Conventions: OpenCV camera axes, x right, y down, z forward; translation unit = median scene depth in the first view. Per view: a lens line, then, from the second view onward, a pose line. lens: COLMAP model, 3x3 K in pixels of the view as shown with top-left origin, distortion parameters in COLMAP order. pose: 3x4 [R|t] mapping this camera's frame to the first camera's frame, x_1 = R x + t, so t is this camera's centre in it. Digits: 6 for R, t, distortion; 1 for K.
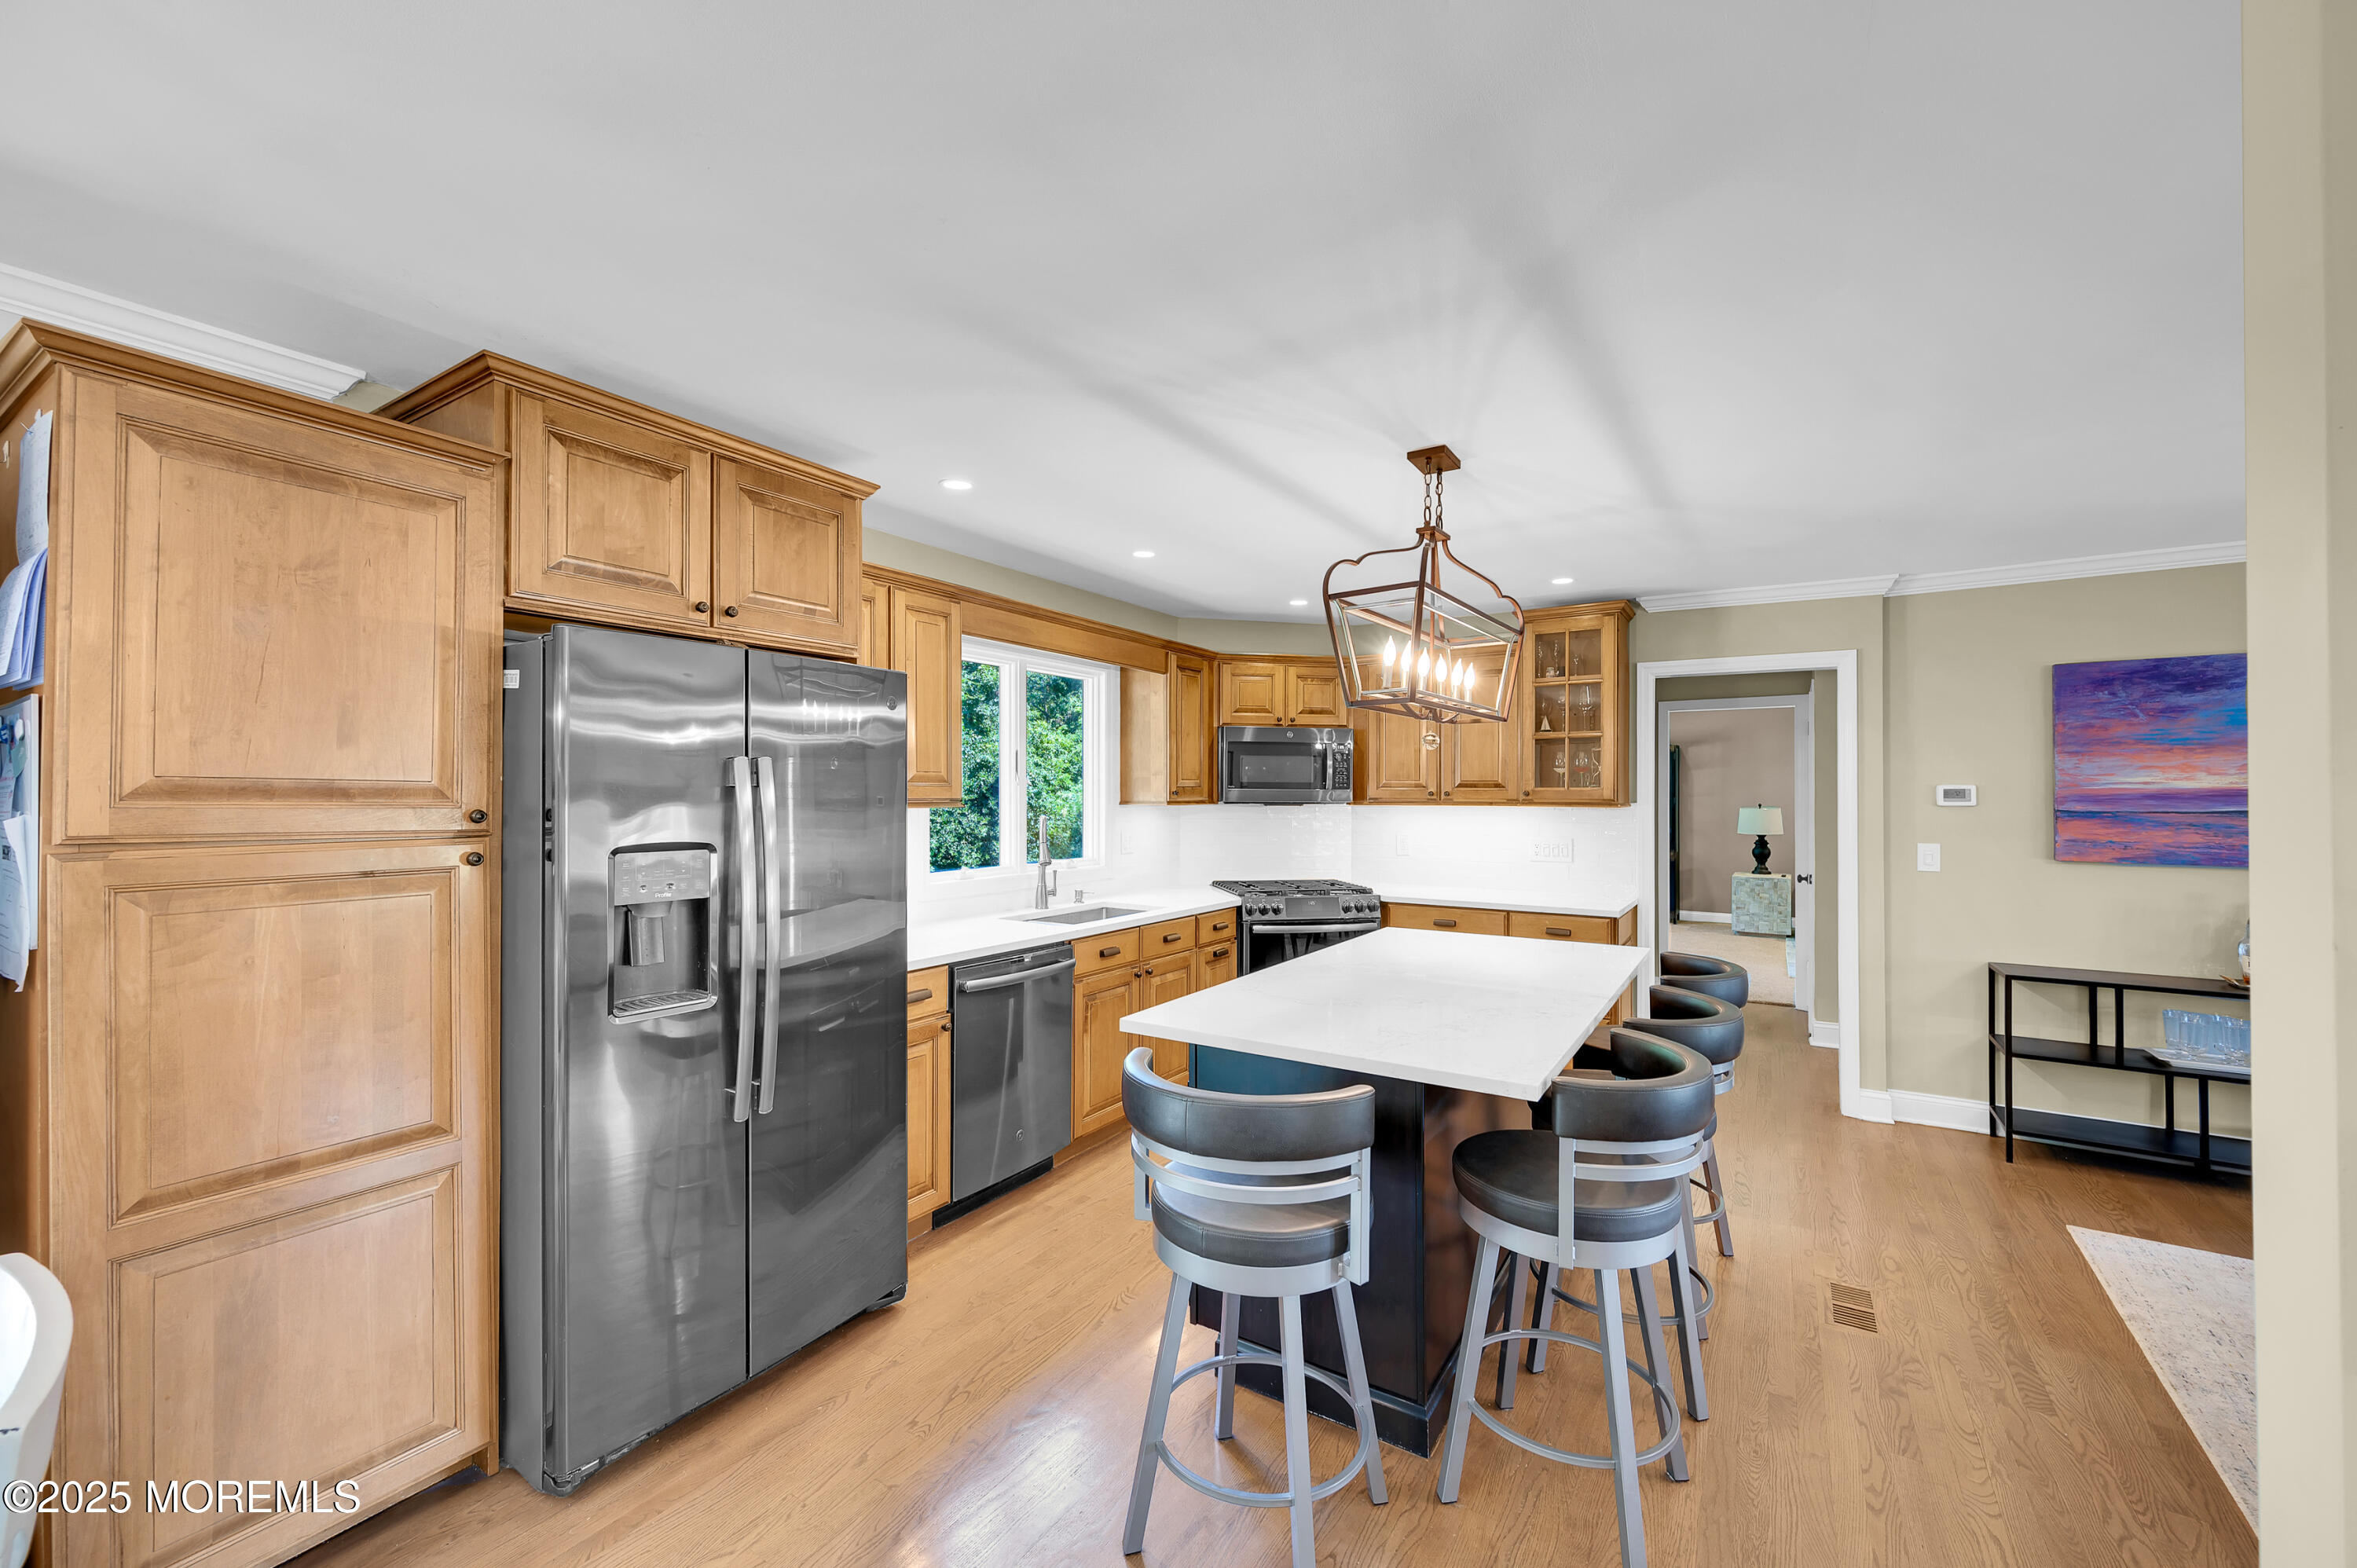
lens RADIAL K [[917.2, 0, 1153.7], [0, 917.2, 793.6], [0, 0, 1]] dist [-0.000363, -0.000110]
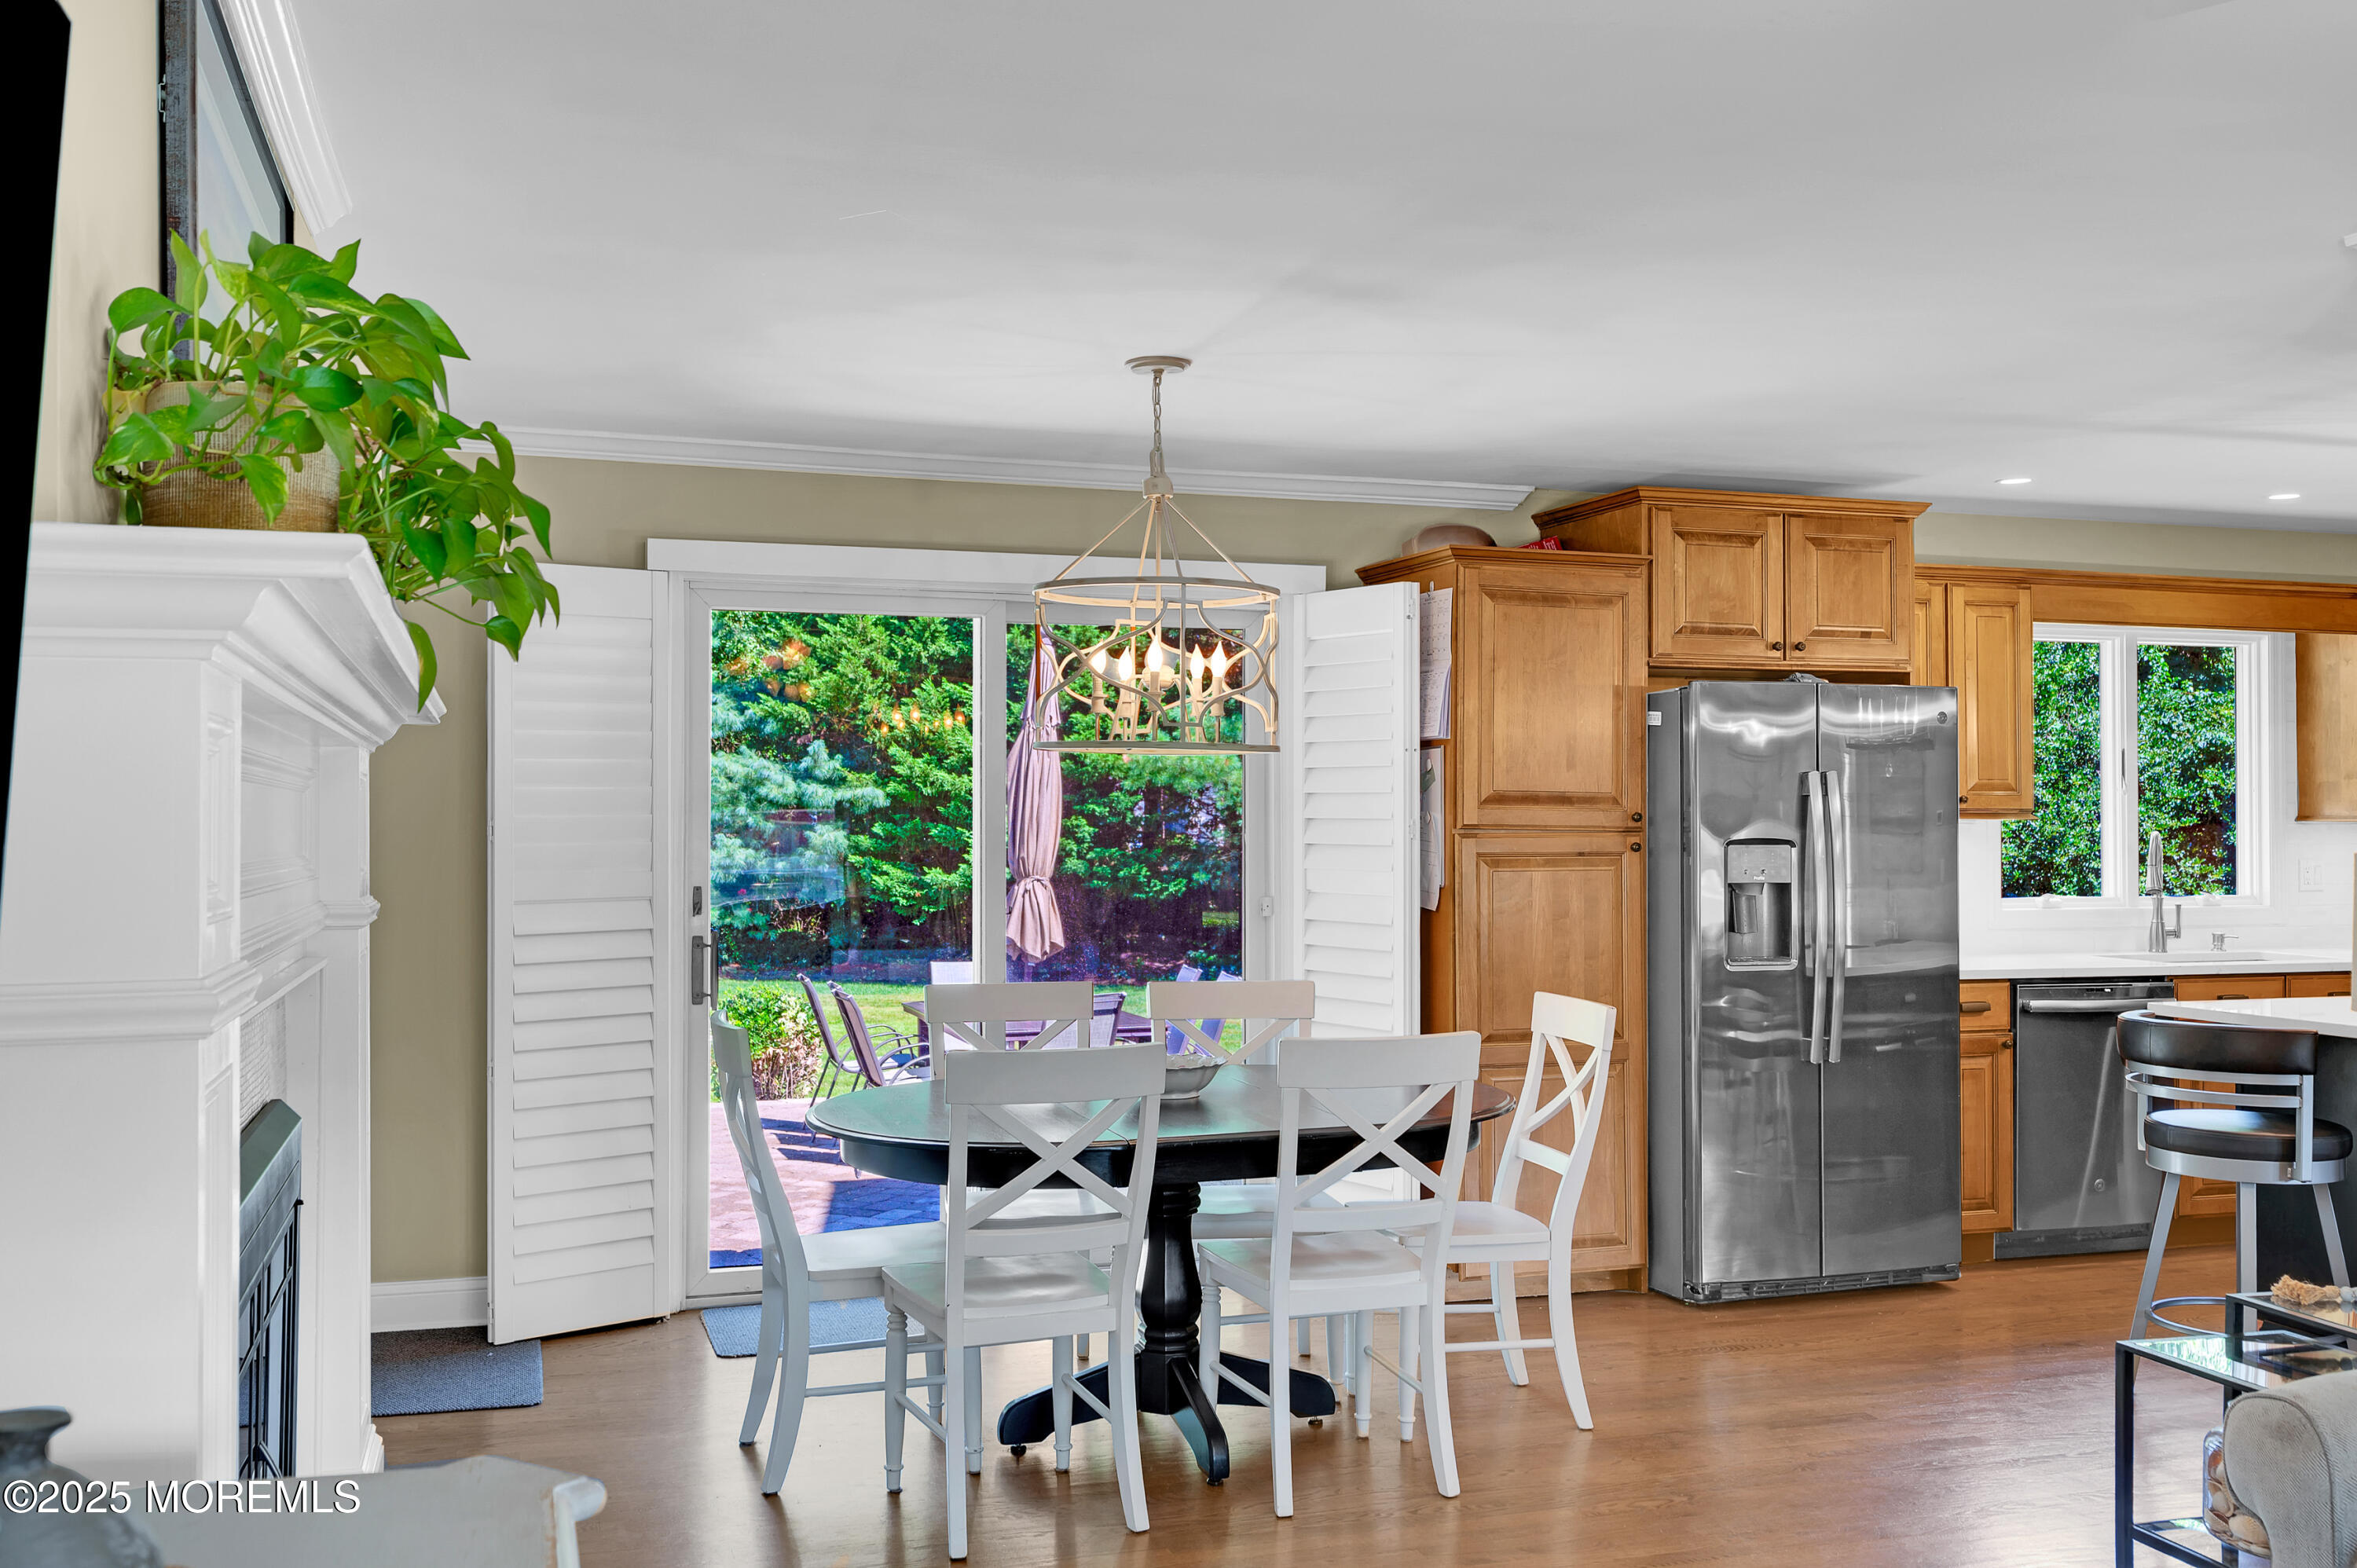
lens RADIAL K [[2017.6, 0, 1161.2], [0, 2017.6, 785.3], [0, 0, 1]] dist [0.000454, 0.003736]
pose [[0.778068, -0.010470, -0.628093, 0.541114], [-0.000328, 0.999854, -0.017073, 0.024645], [0.628180, 0.013490, 0.777951, -1.571628]]
